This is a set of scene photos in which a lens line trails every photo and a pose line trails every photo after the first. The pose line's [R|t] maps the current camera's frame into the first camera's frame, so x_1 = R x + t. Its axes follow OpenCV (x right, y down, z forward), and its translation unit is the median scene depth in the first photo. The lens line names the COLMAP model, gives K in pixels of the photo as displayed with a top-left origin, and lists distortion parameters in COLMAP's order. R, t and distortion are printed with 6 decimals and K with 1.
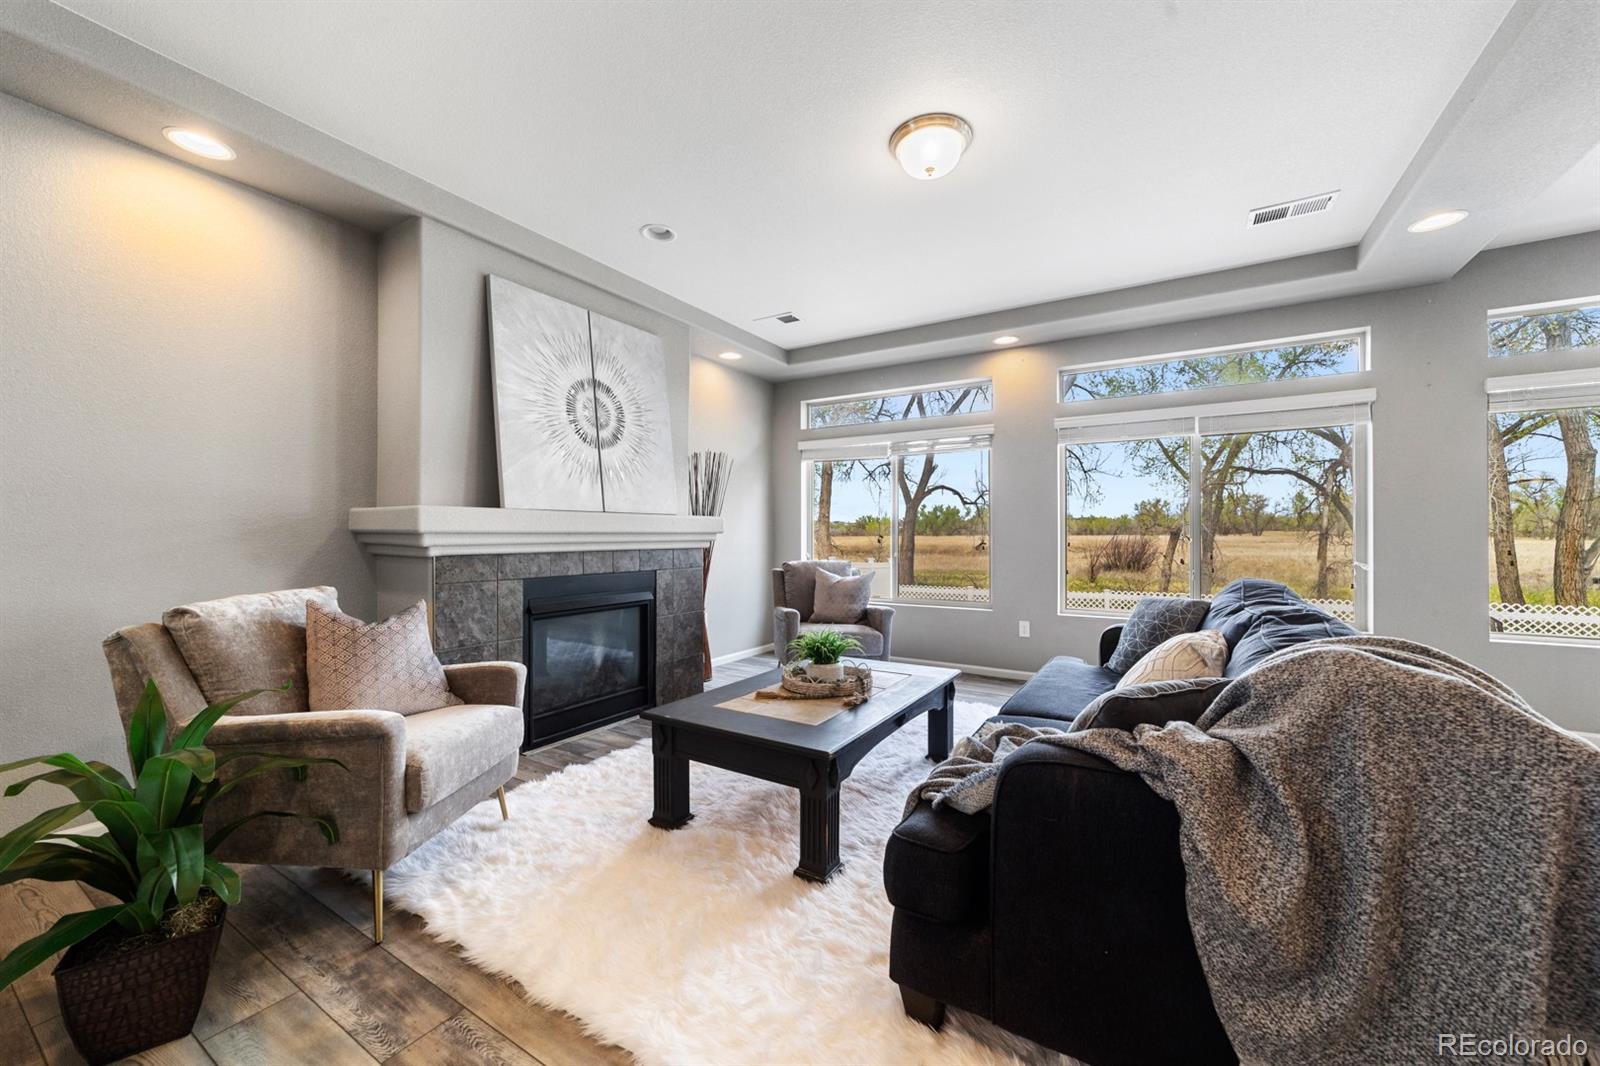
lens RADIAL K [[615.3, 0, 805.3], [0, 615.3, 537.1], [0, 0, 1]] dist [-0.012321, 0.004700]
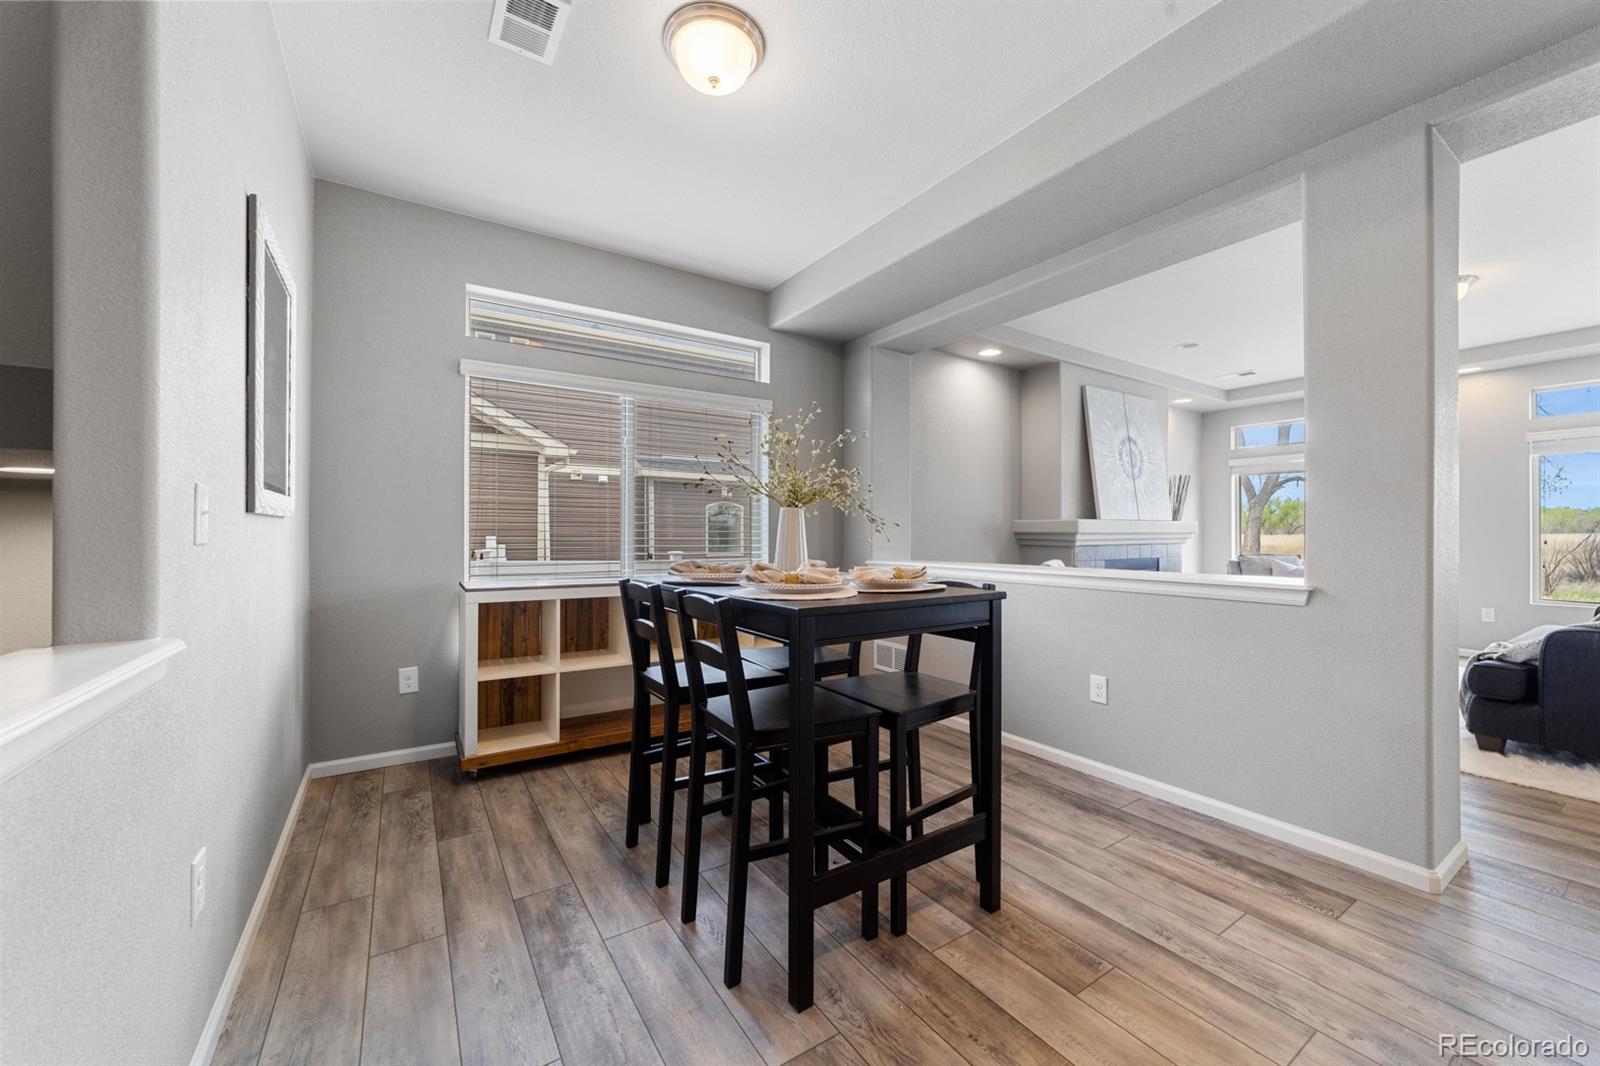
lens RADIAL K [[615.3, 0, 798.6], [0, 615.3, 534.1], [0, 0, 1]] dist [-0.012321, 0.004700]
pose [[0.902750, -0.000137, -0.430165, -0.442834], [-0.001338, 0.999994, -0.003126, 0.002467], [0.430163, 0.003397, 0.902745, -0.826055]]
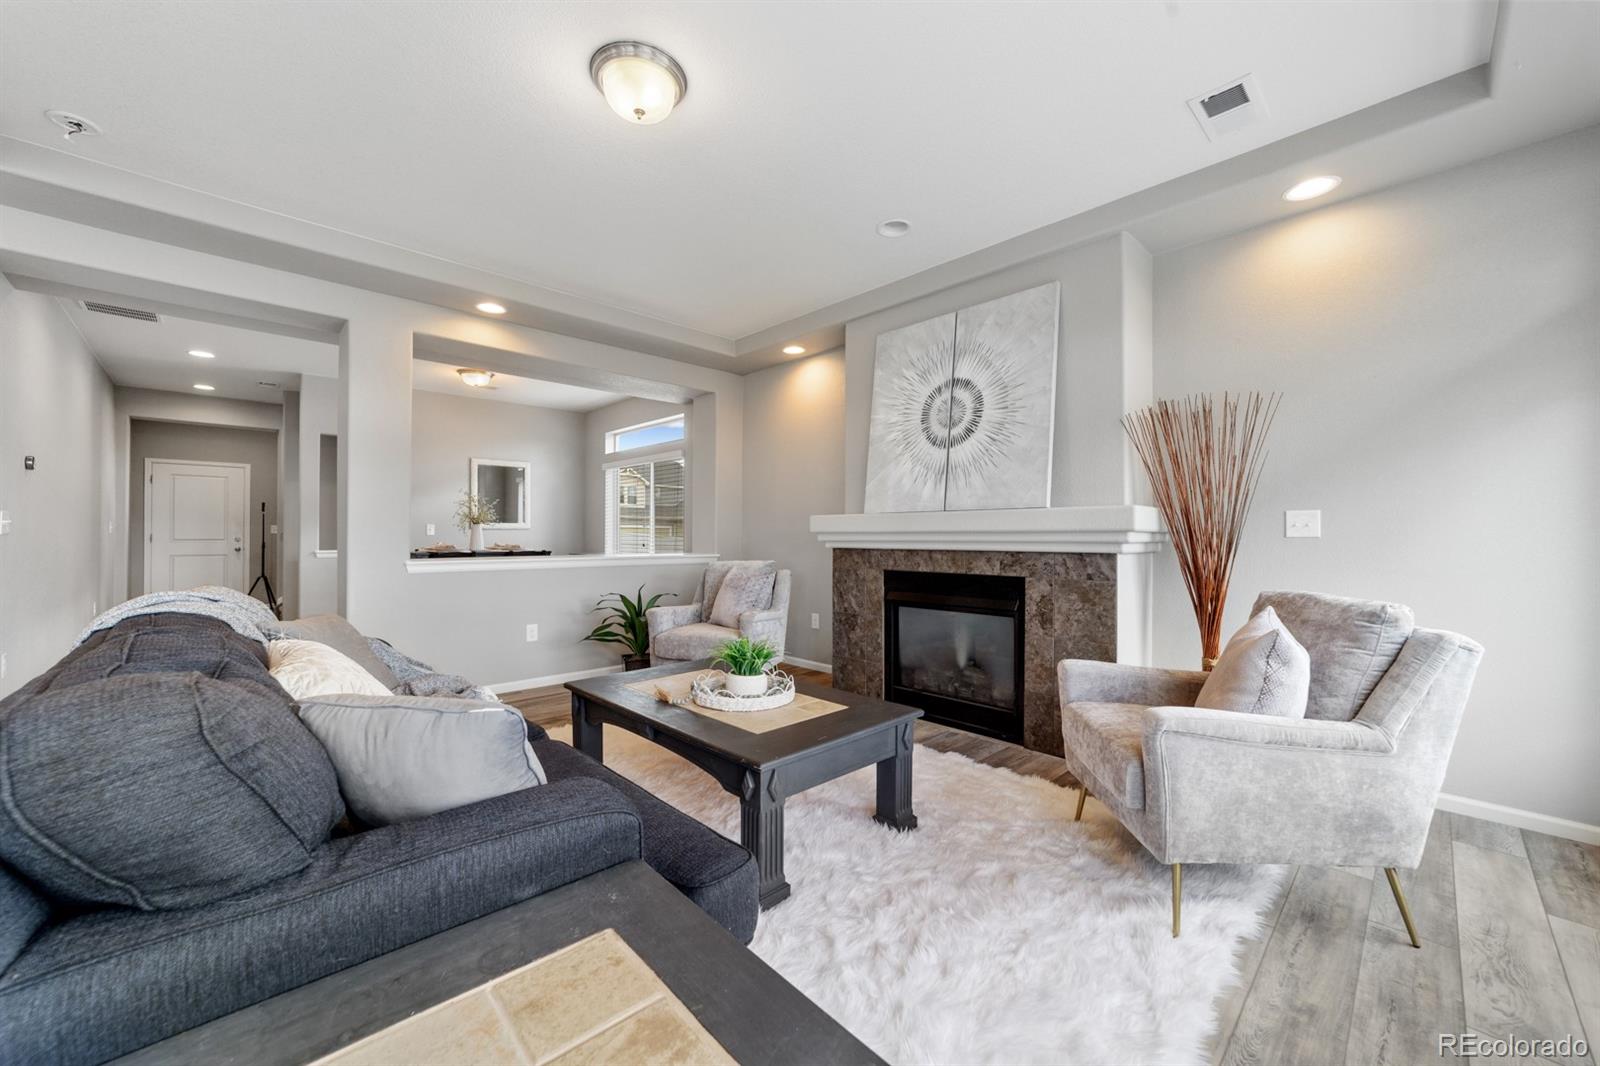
lens RADIAL K [[615.3, 0, 817.5], [0, 615.3, 532.7], [0, 0, 1]] dist [-0.012321, 0.004700]
pose [[-0.237825, -0.003573, -0.971301, 0.695786], [-0.004470, 0.999987, -0.002584, -0.002642], [0.971298, 0.003727, -0.237838, 1.046311]]
